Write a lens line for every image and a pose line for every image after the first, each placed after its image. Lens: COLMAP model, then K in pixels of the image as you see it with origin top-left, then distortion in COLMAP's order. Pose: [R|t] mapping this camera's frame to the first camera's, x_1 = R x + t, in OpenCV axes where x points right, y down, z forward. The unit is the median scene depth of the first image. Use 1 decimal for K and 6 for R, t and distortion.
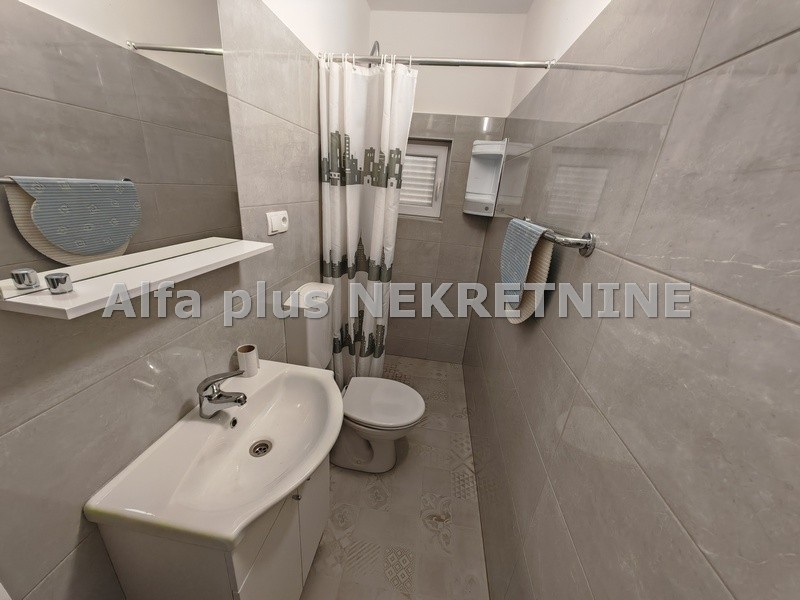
lens RADIAL K [[297.8, 0, 400.4], [0, 297.8, 299.7], [0, 0, 1]] dist [0.002727, 0.000316]
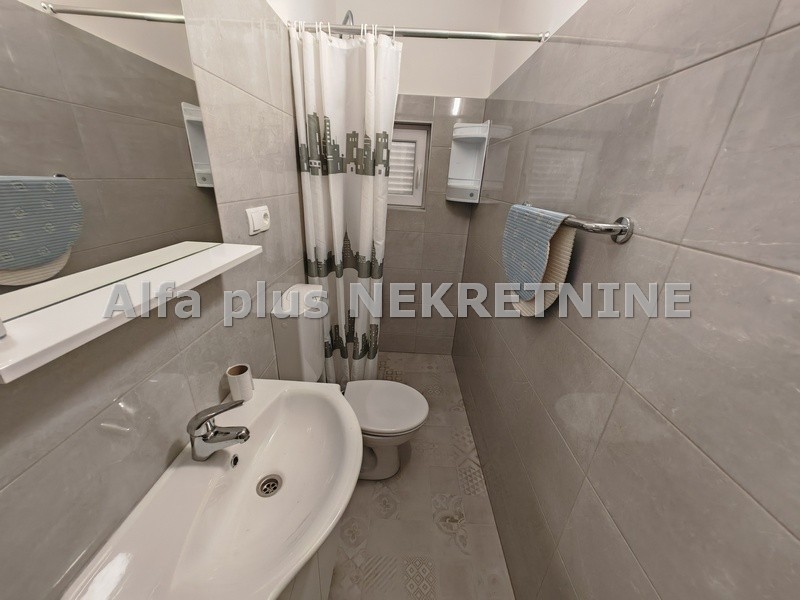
lens RADIAL K [[297.8, 0, 399.7], [0, 297.8, 300.0], [0, 0, 1]] dist [0.002727, 0.000316]
pose [[0.993279, -0.068996, 0.092937, -0.085839], [0.065715, 0.997118, 0.037913, -0.027540], [-0.095285, -0.031551, 0.994950, 0.077165]]
